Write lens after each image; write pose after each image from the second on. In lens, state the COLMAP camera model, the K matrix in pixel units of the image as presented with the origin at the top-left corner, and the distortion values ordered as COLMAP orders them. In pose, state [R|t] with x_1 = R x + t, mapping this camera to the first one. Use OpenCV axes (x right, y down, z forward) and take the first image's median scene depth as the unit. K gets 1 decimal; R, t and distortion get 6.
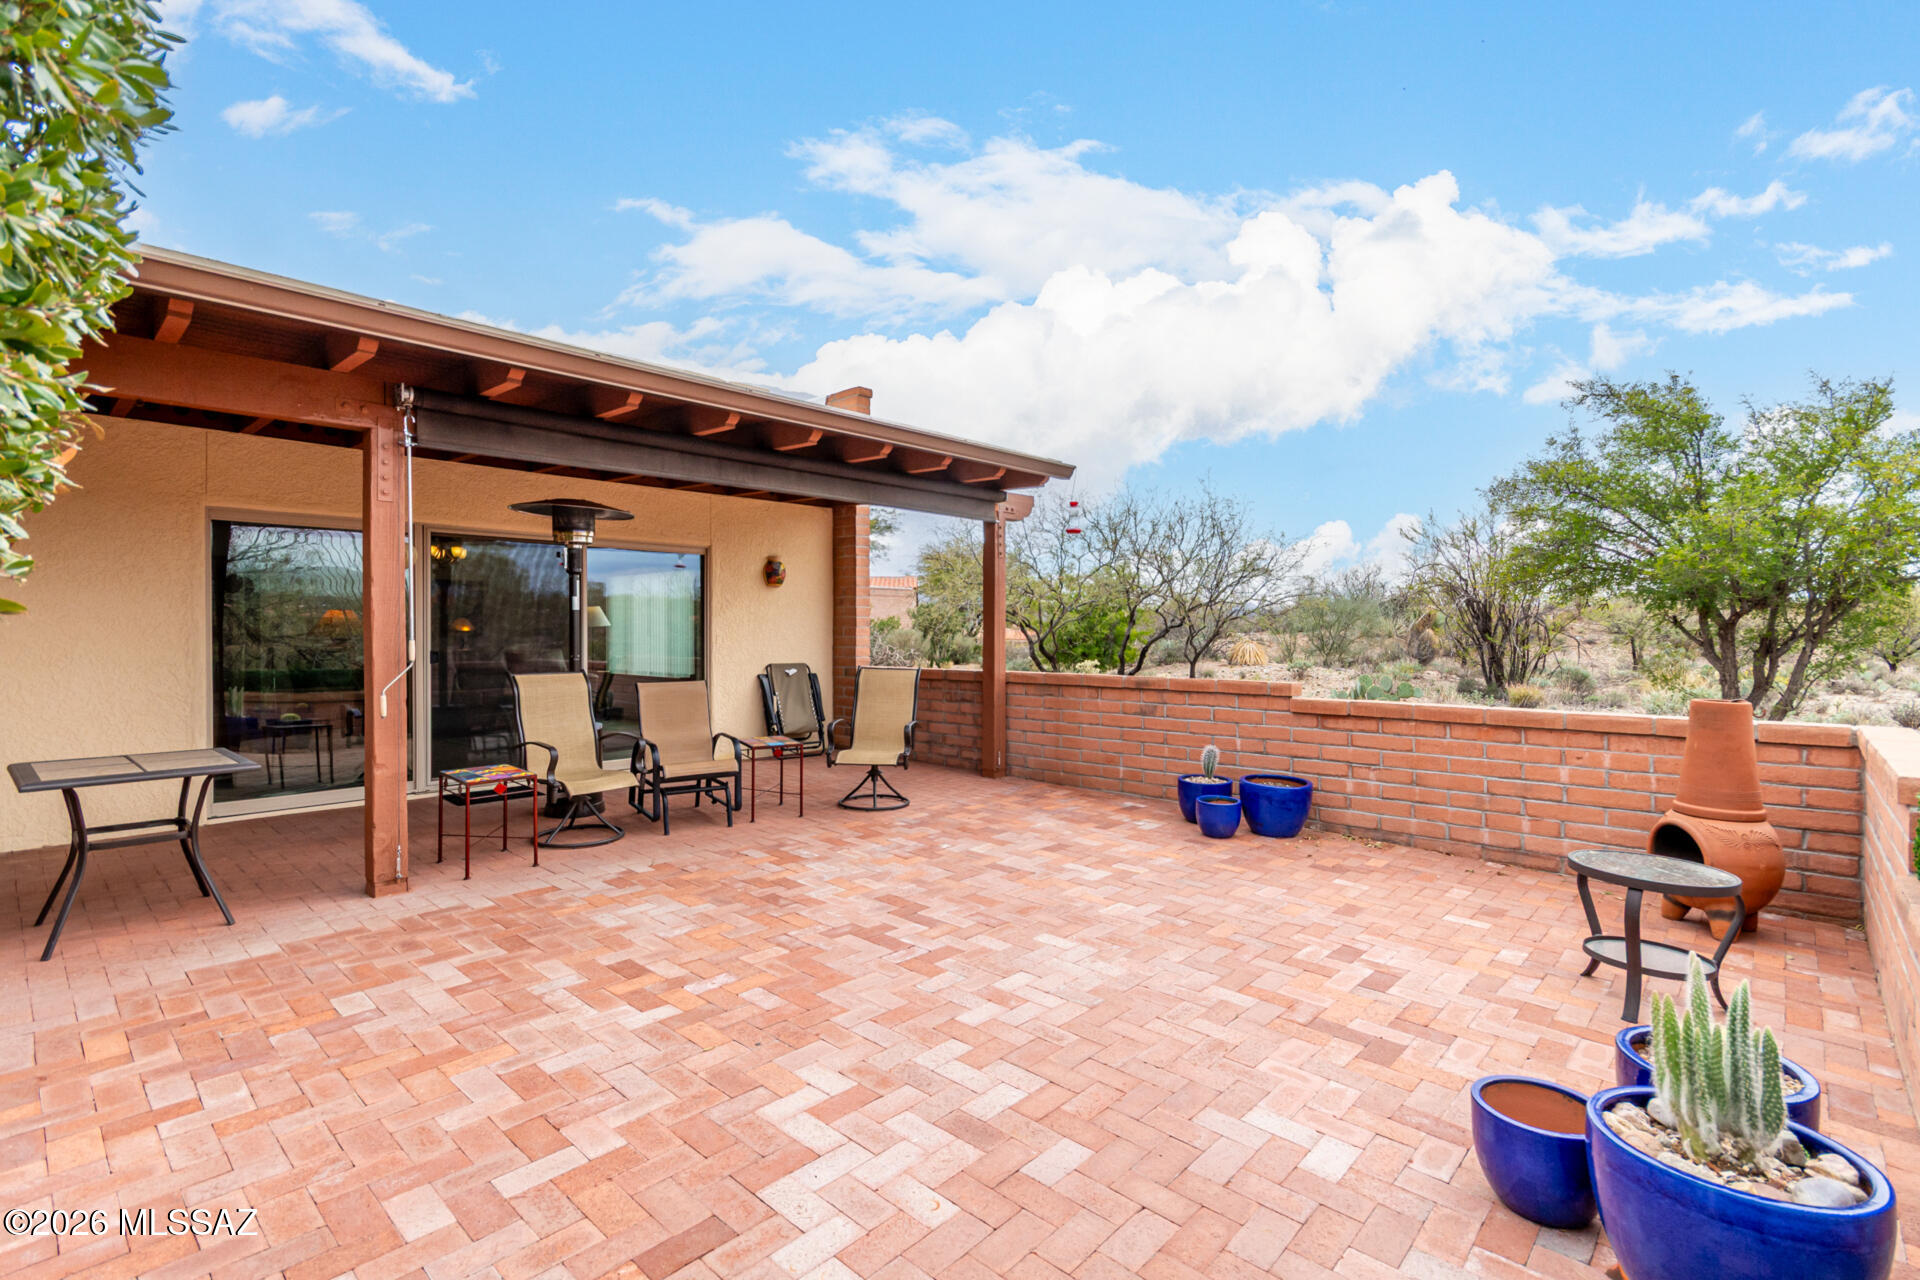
lens RADIAL K [[899.7, 0, 984.3], [0, 899.7, 643.7], [0, 0, 1]] dist [0.000894, 0.000397]
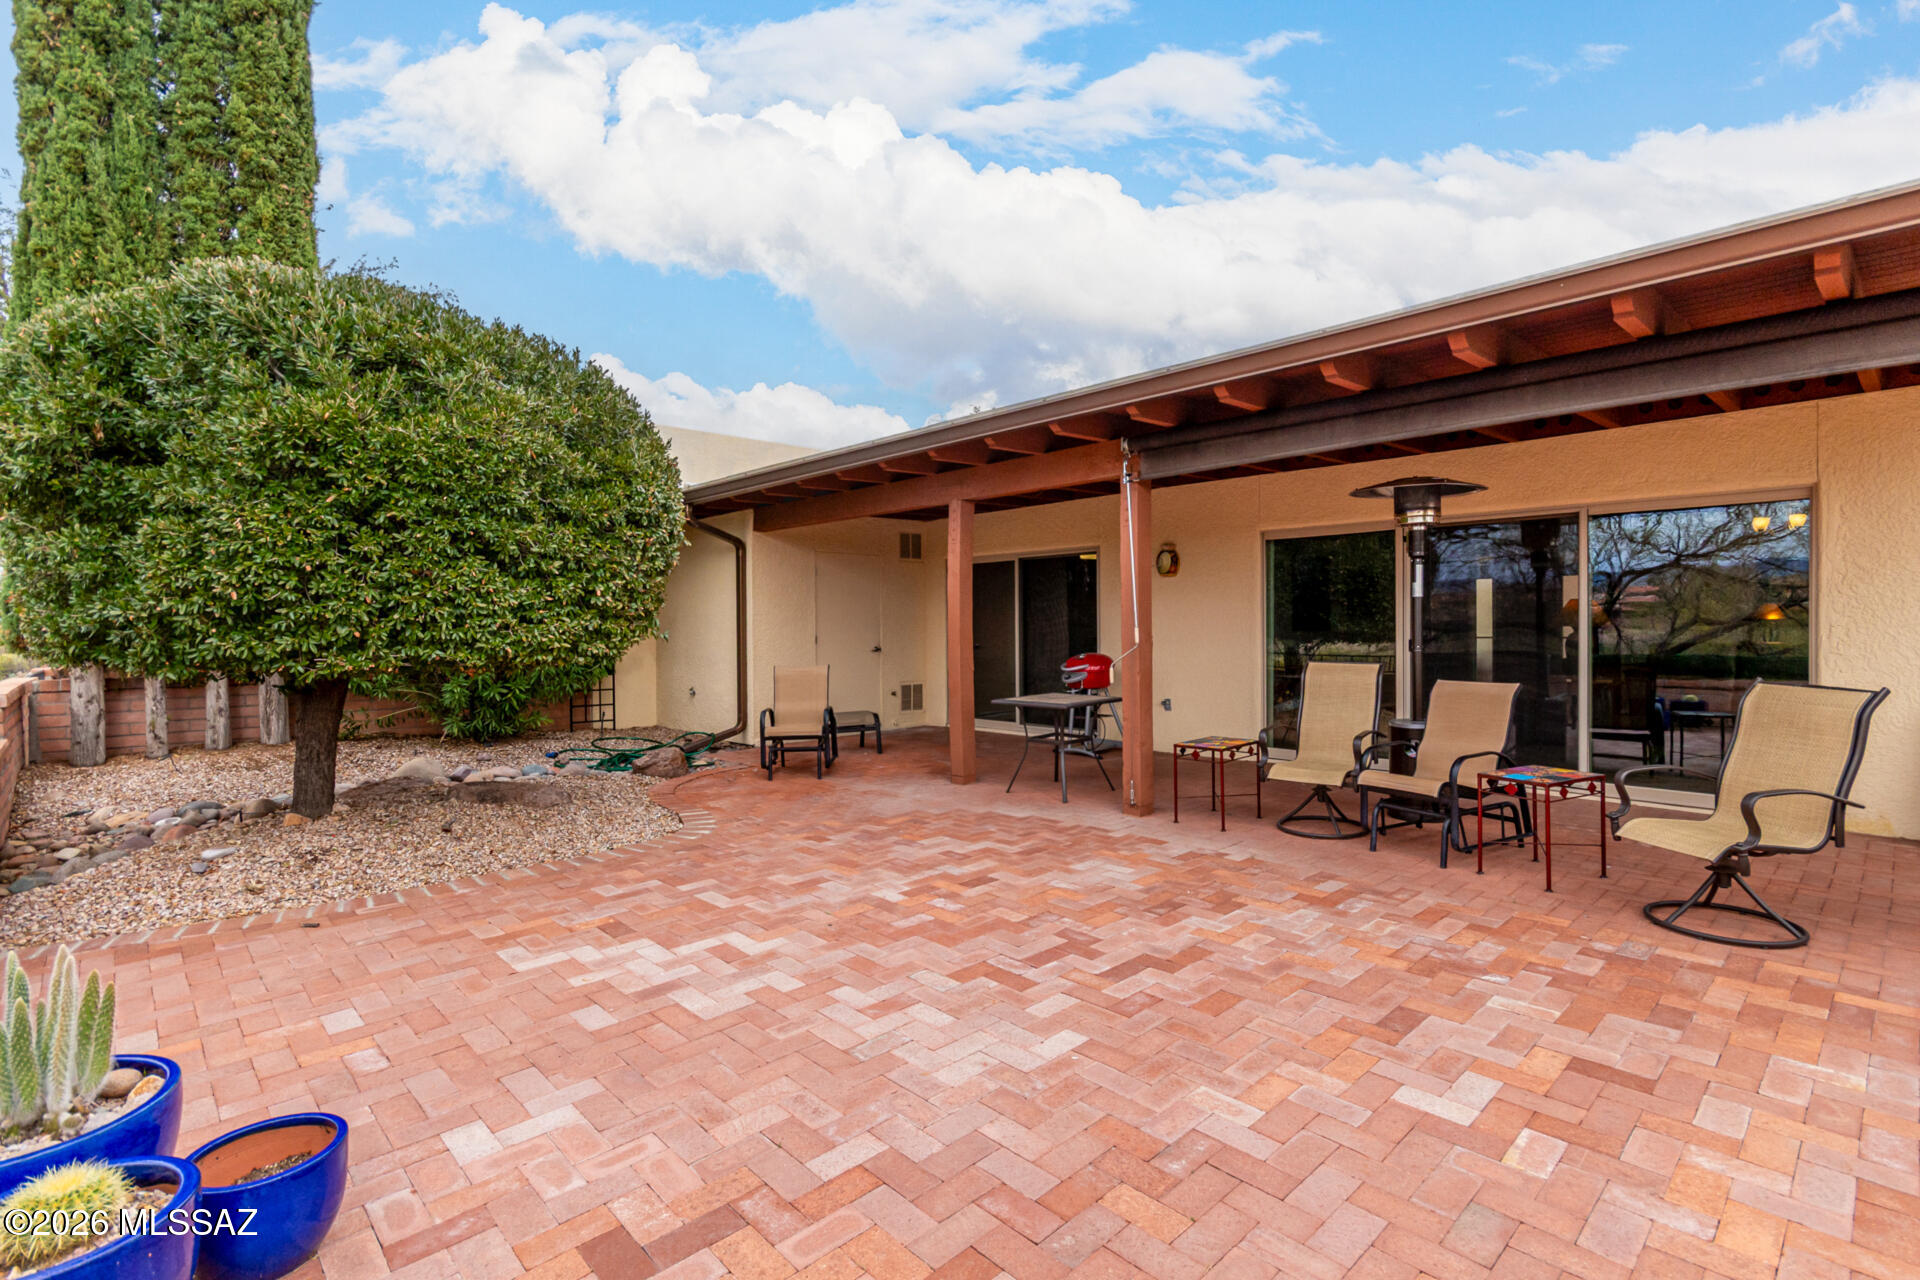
lens RADIAL K [[896.8, 0, 974.5], [0, 896.8, 629.6], [0, 0, 1]] dist [0.007797, 0.000644]
pose [[-0.081009, 0.005060, -0.996701, 0.864729], [-0.007690, 0.999954, 0.005702, -0.010514], [0.996684, 0.008126, -0.080966, 1.053597]]
